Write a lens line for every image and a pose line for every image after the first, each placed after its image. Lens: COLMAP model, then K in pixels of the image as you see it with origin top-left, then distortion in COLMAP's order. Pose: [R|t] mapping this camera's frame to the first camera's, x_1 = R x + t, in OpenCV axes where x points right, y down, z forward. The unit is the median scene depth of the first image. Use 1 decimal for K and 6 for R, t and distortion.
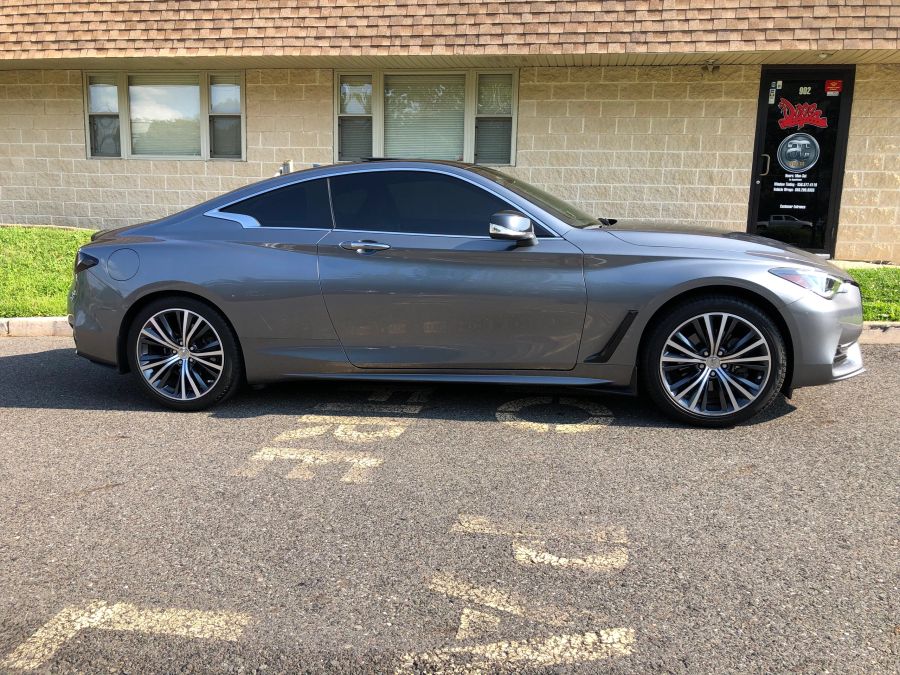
lens RADIAL K [[764.2, 0, 440.8], [0, 764.2, 332.7], [0, 0, 1]] dist [0.018493, -0.011212]
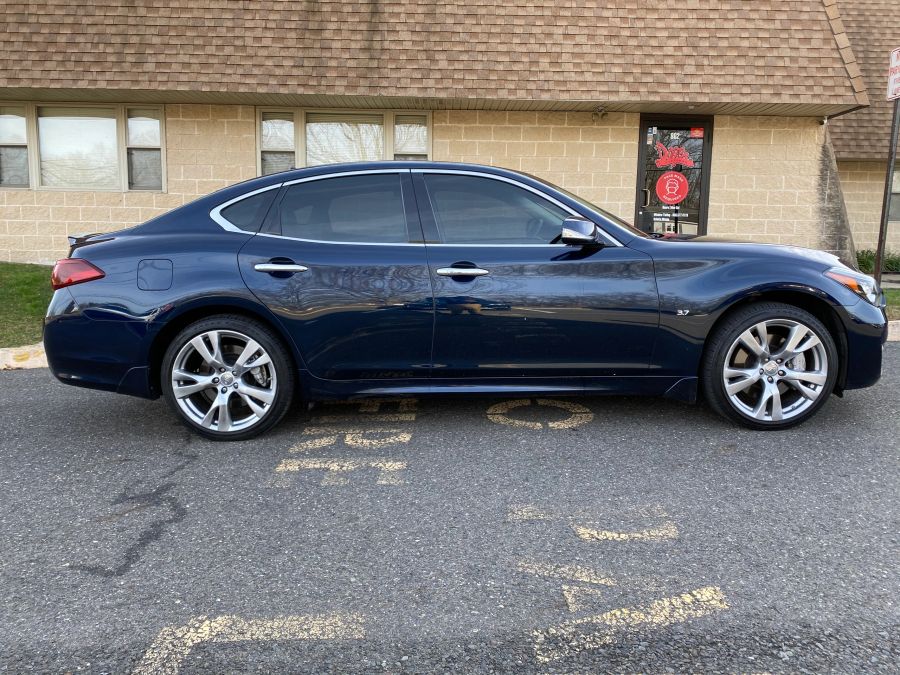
lens RADIAL K [[707.9, 0, 456.5], [0, 707.9, 327.1], [0, 0, 1]] dist [0.022426, -0.026344]
pose [[0.980465, -0.030120, 0.194372, -0.079827], [0.038517, 0.998474, -0.039570, 0.008802], [-0.192884, 0.046284, 0.980129, 0.010017]]
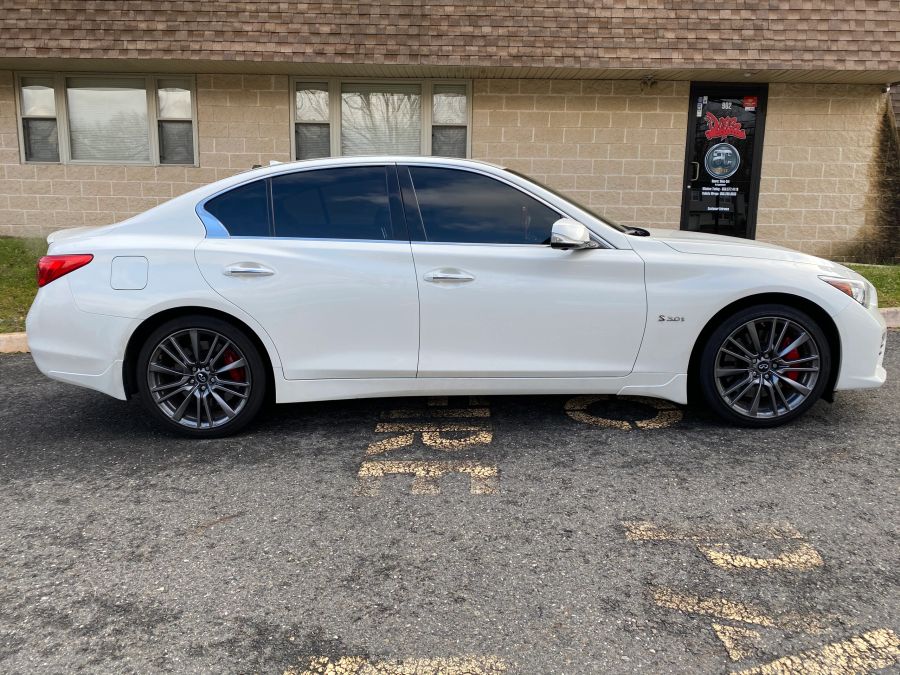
lens RADIAL K [[705.3, 0, 451.9], [0, 705.3, 333.3], [0, 0, 1]] dist [0.025897, -0.028238]
pose [[0.984779, -0.036668, 0.169901, -0.116153], [0.035343, 0.999317, 0.010817, -0.007651], [-0.170181, -0.004647, 0.985402, 0.047499]]
